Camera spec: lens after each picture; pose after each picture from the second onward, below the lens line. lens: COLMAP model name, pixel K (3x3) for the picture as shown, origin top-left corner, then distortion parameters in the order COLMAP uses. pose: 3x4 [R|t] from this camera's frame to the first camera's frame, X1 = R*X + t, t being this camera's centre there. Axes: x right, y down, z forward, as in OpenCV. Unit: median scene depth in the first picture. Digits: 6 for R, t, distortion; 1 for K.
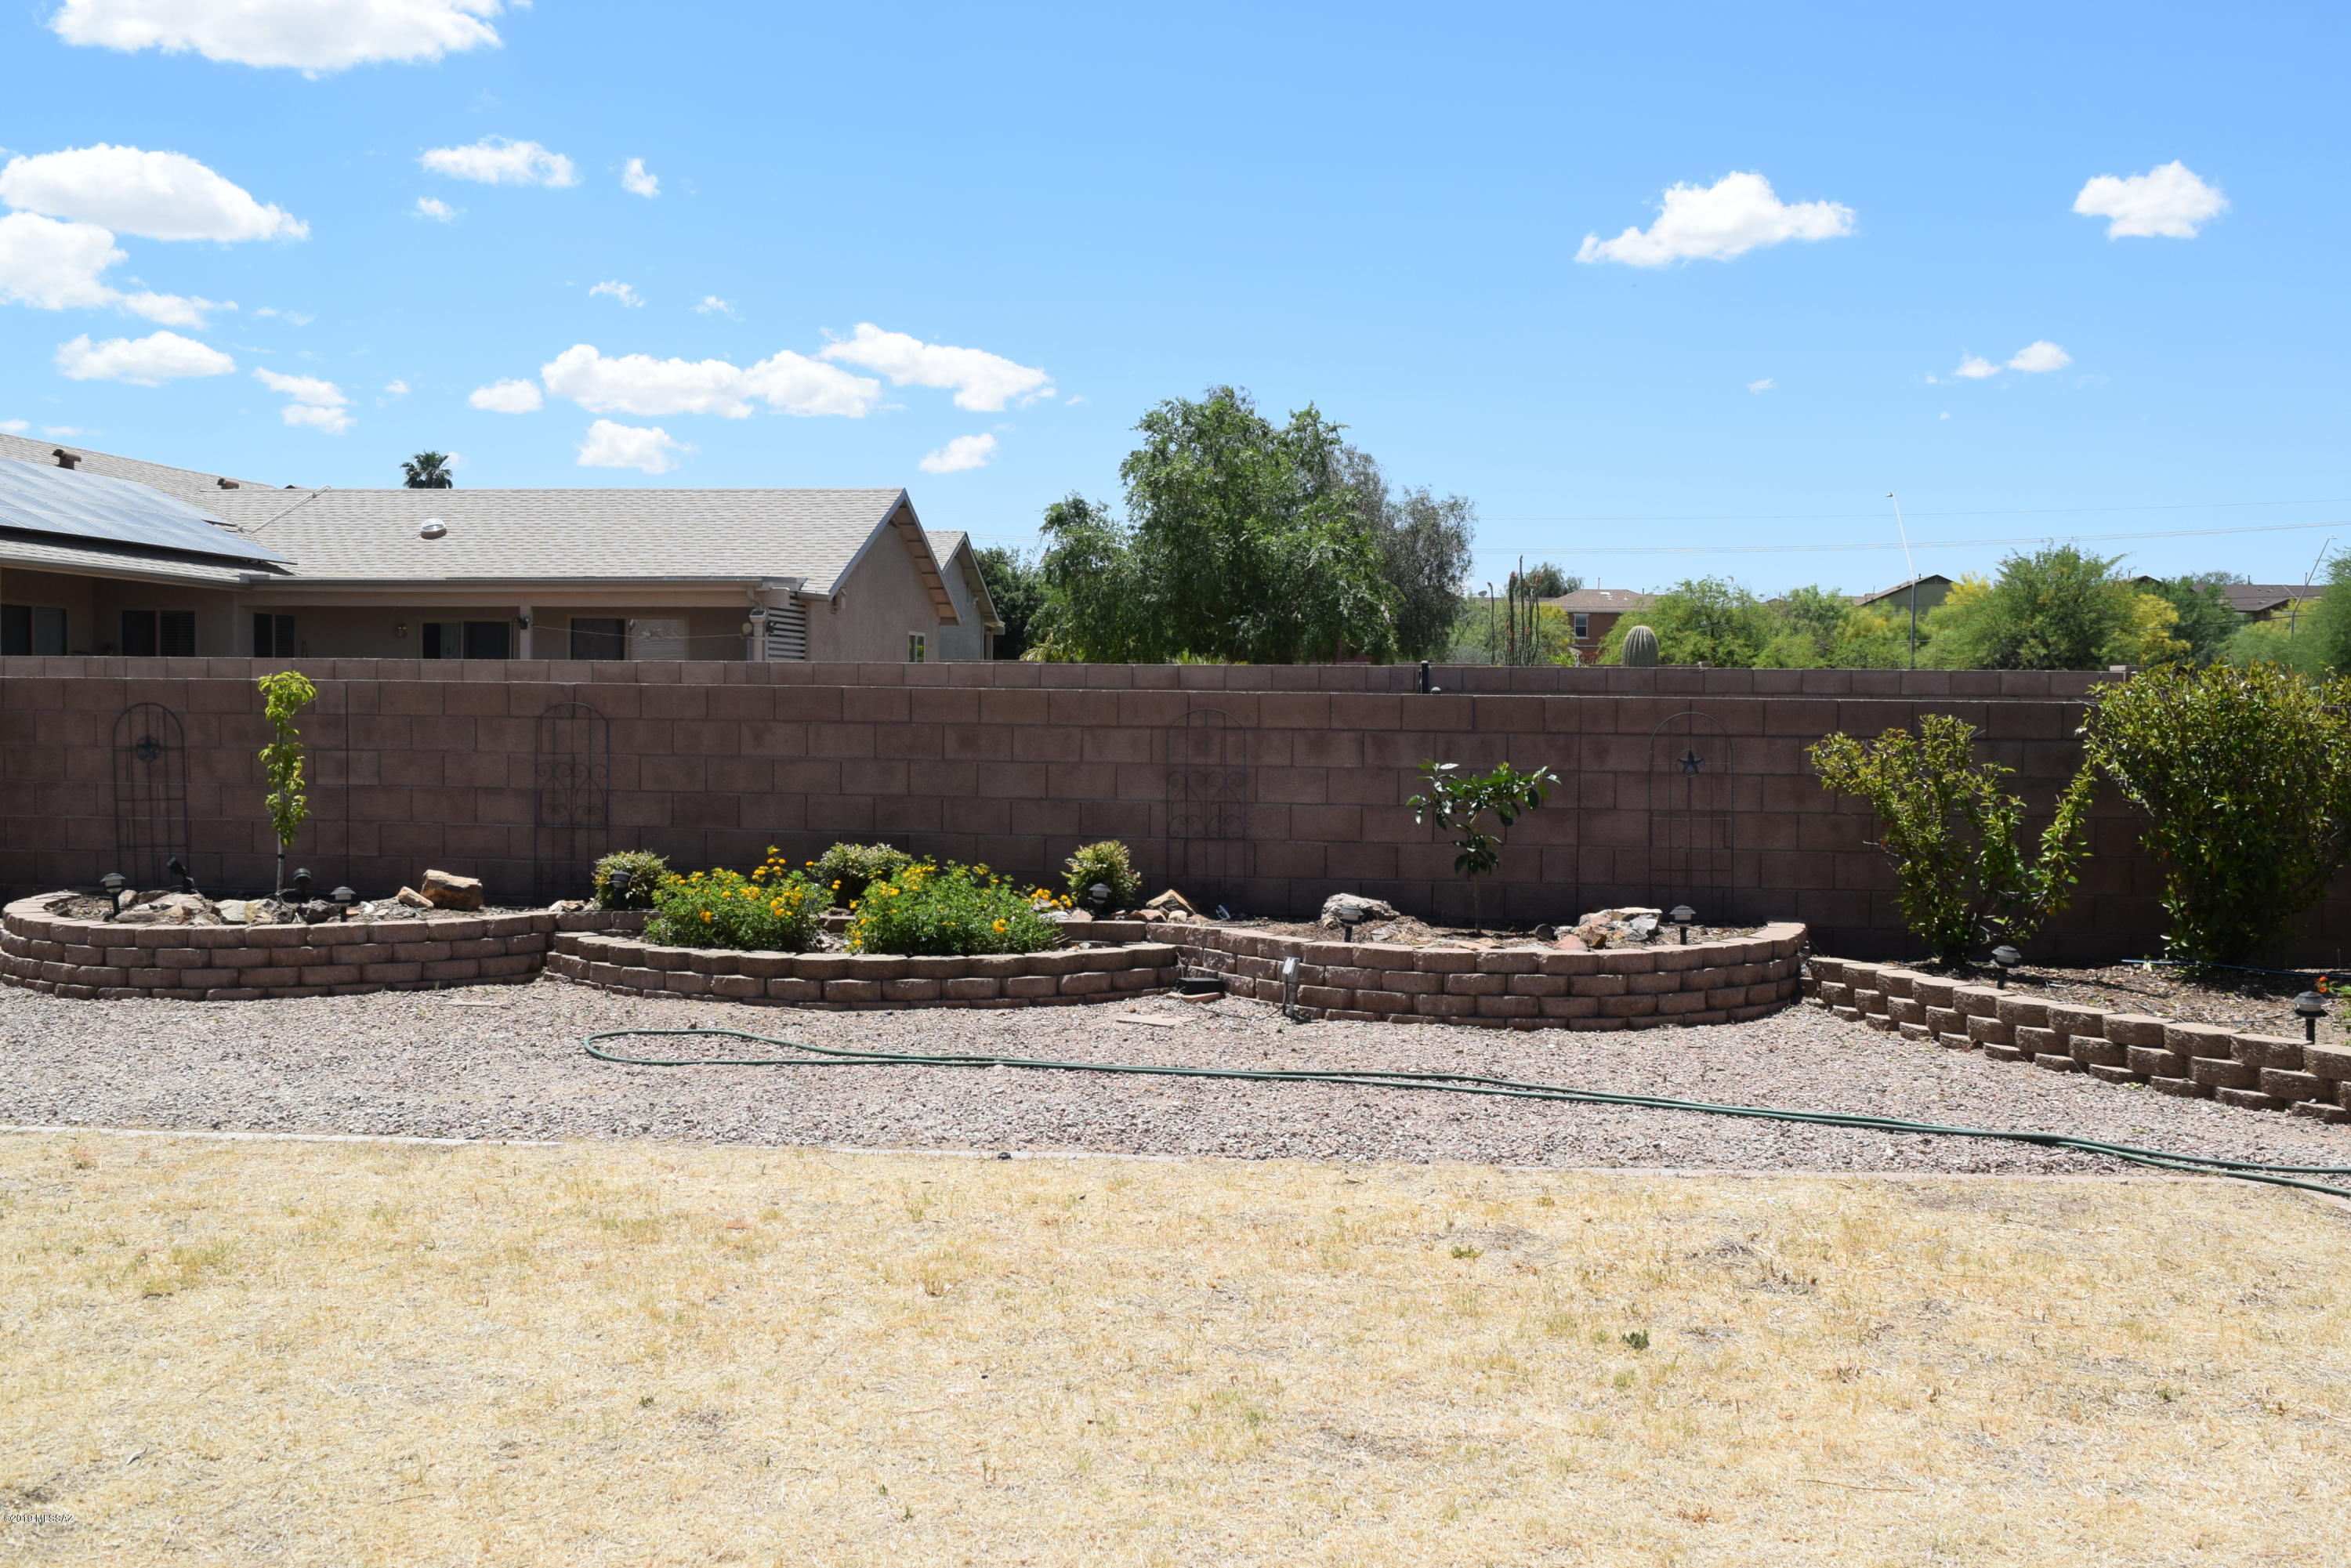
lens RADIAL K [[2104.8, 0, 1175.5], [0, 2104.8, 784.0], [0, 0, 1]] dist [-0.028254, -0.009022]
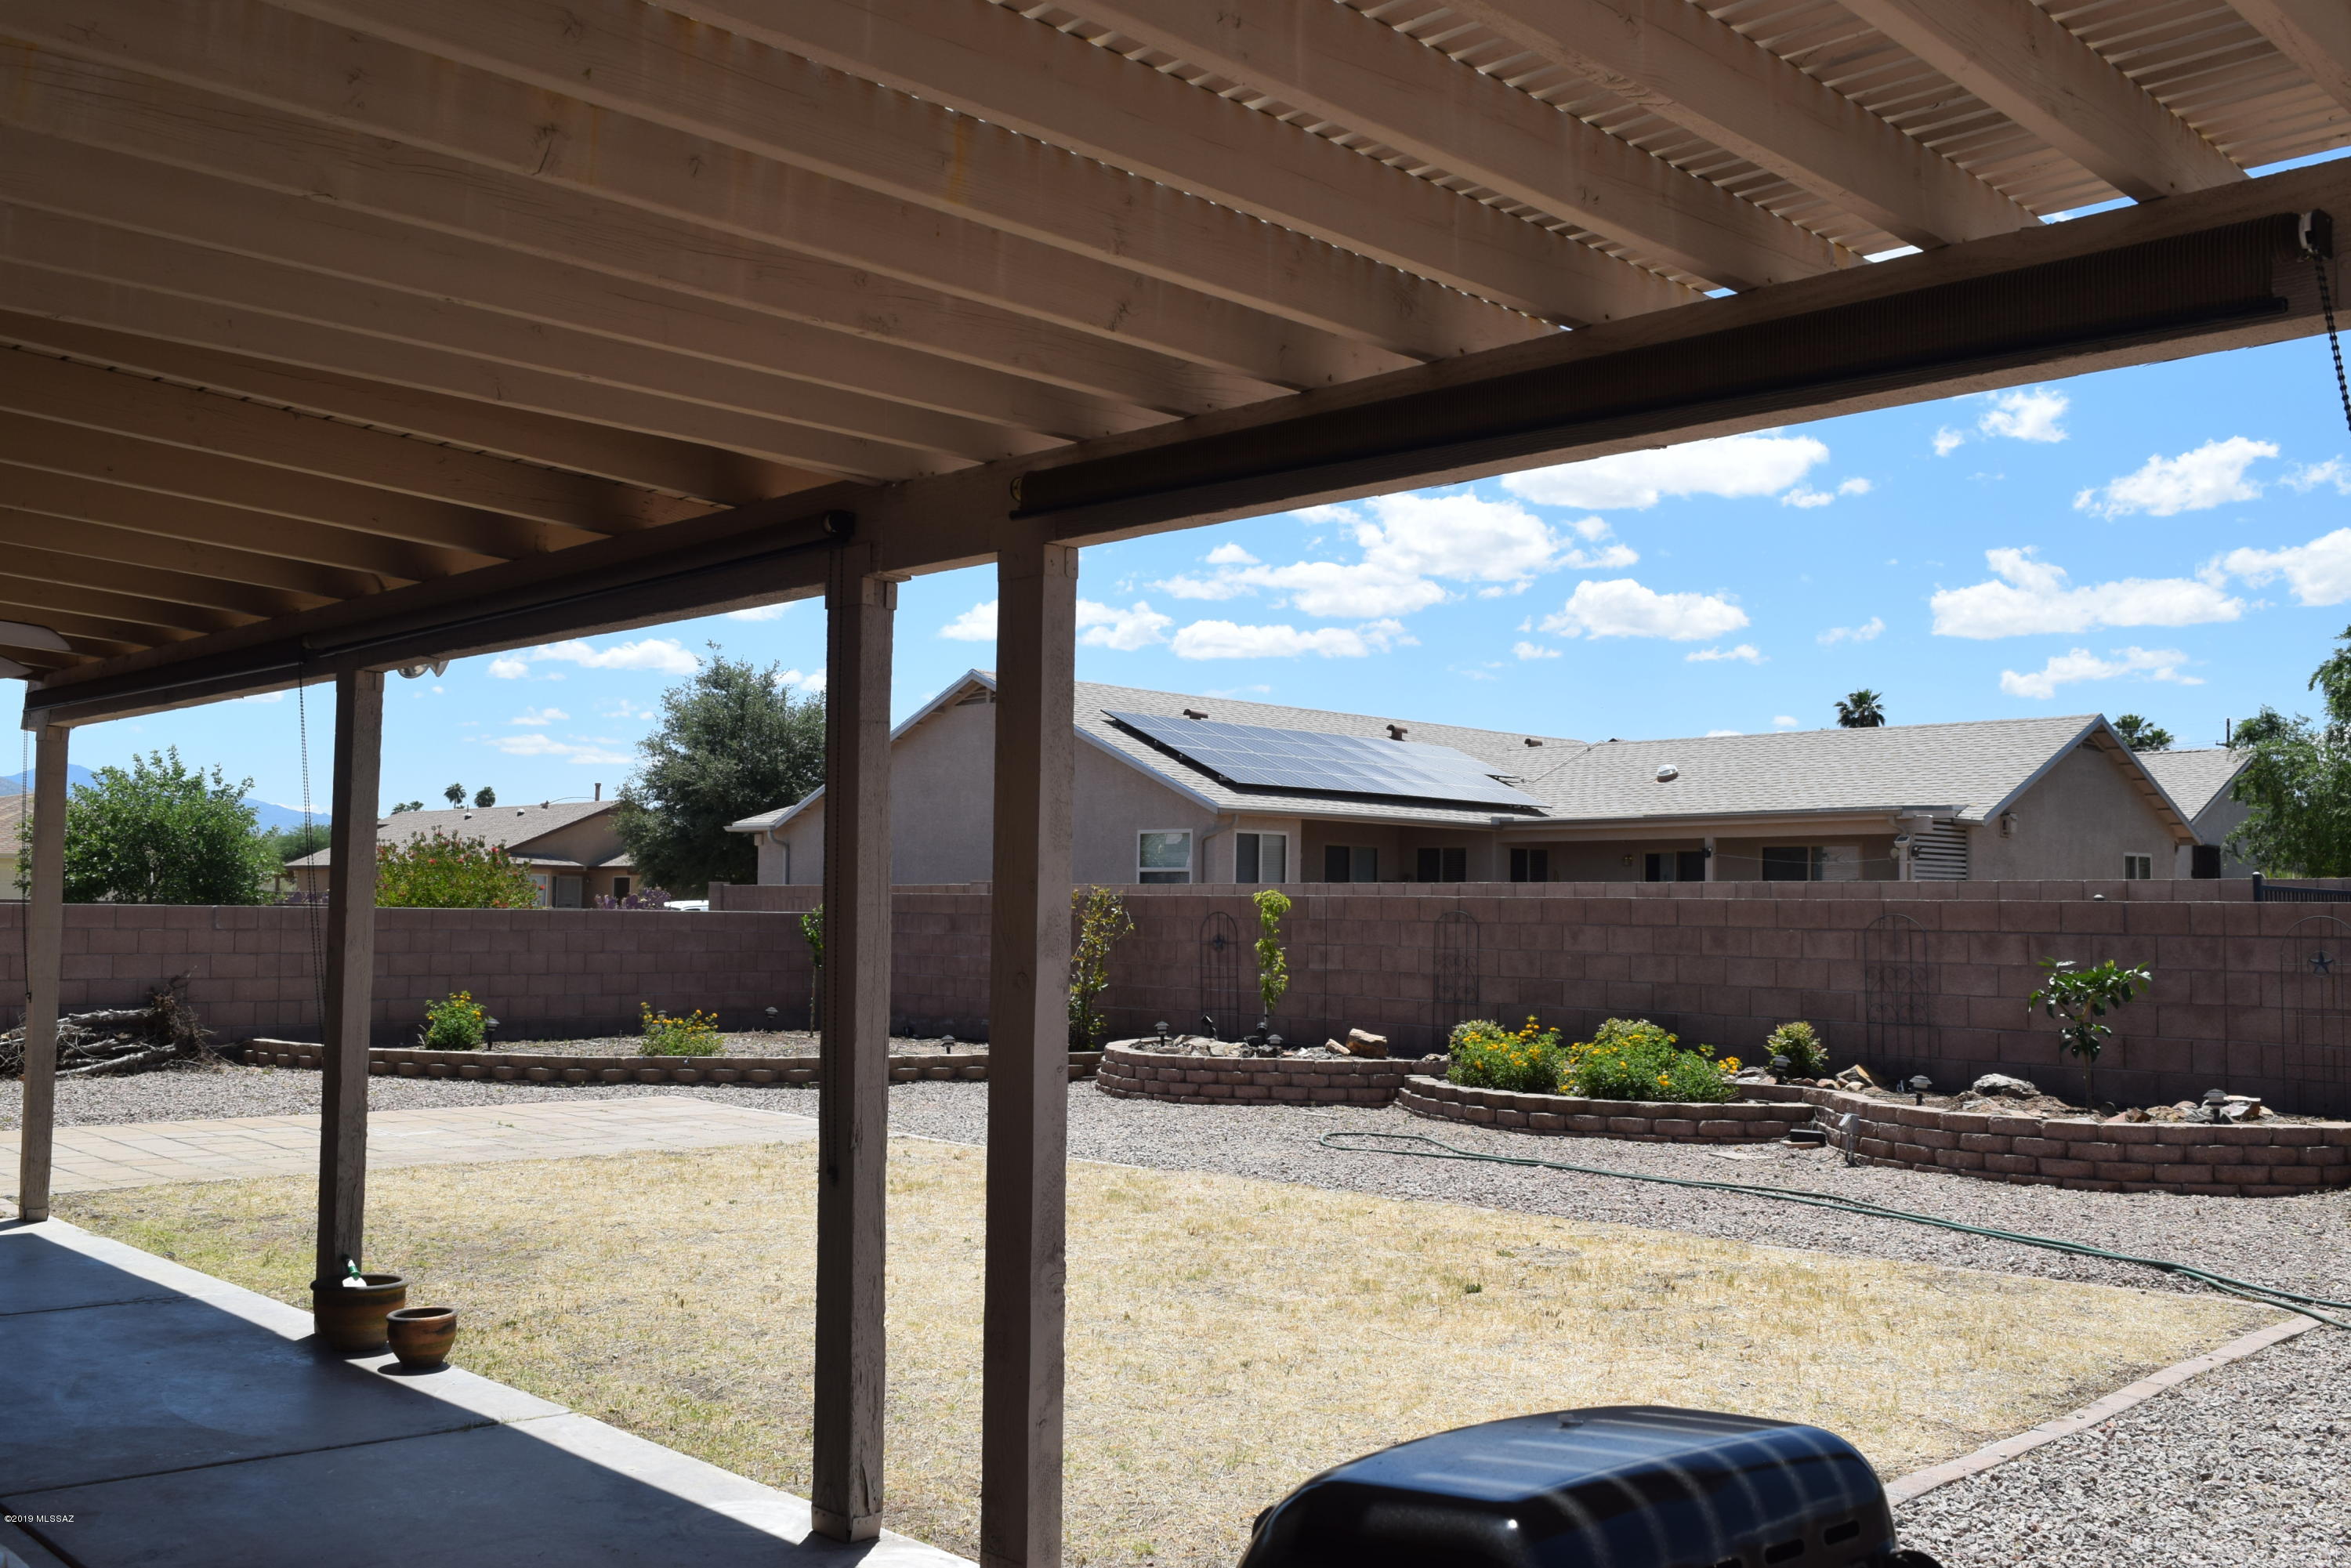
lens RADIAL K [[2066.2, 0, 1161.3], [0, 2066.2, 783.8], [0, 0, 1]] dist [-0.037977, 0.005846]
pose [[0.767647, -0.041098, -0.639554, 0.442098], [-0.029296, 0.994648, -0.099080, 0.018217], [0.640203, 0.094794, 0.762335, -0.162749]]
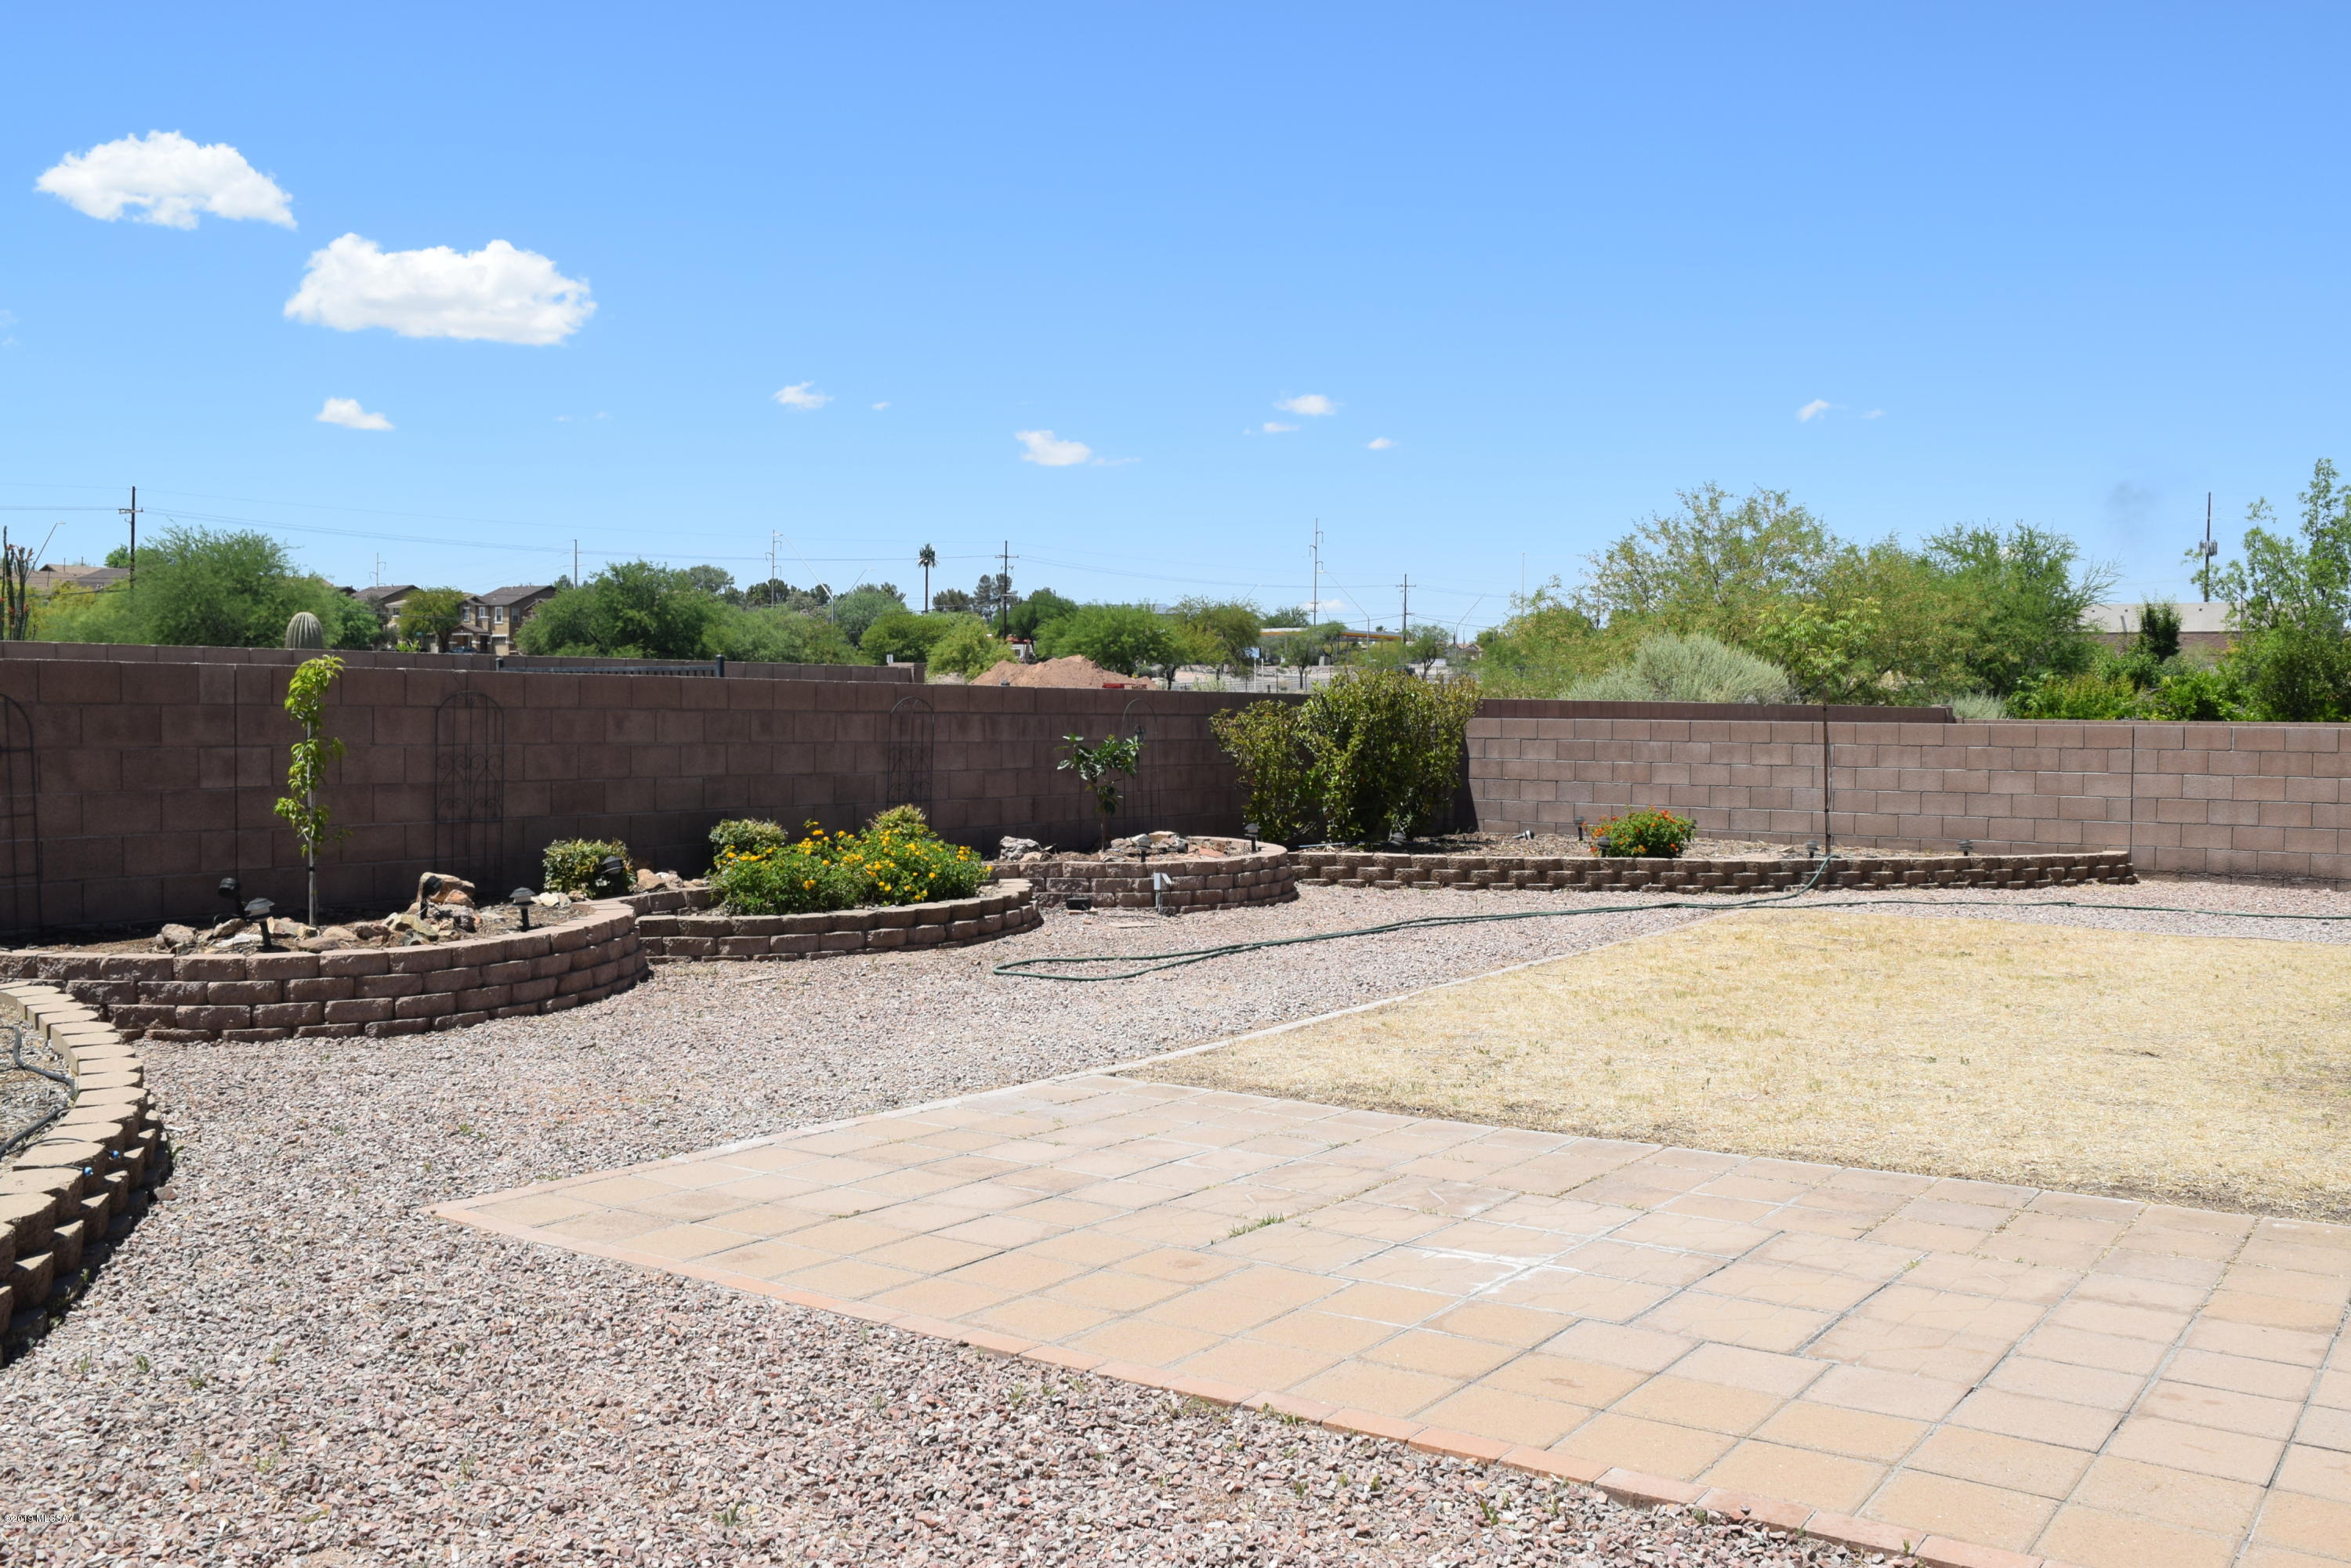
lens RADIAL K [[2104.8, 0, 1175.5], [0, 2104.8, 784.0], [0, 0, 1]] dist [-0.028254, -0.009022]
pose [[0.468132, -0.037626, 0.882857, -1.011056], [0.028472, 0.999217, 0.027488, -0.014002], [-0.883200, 0.012269, 0.468837, 0.274827]]
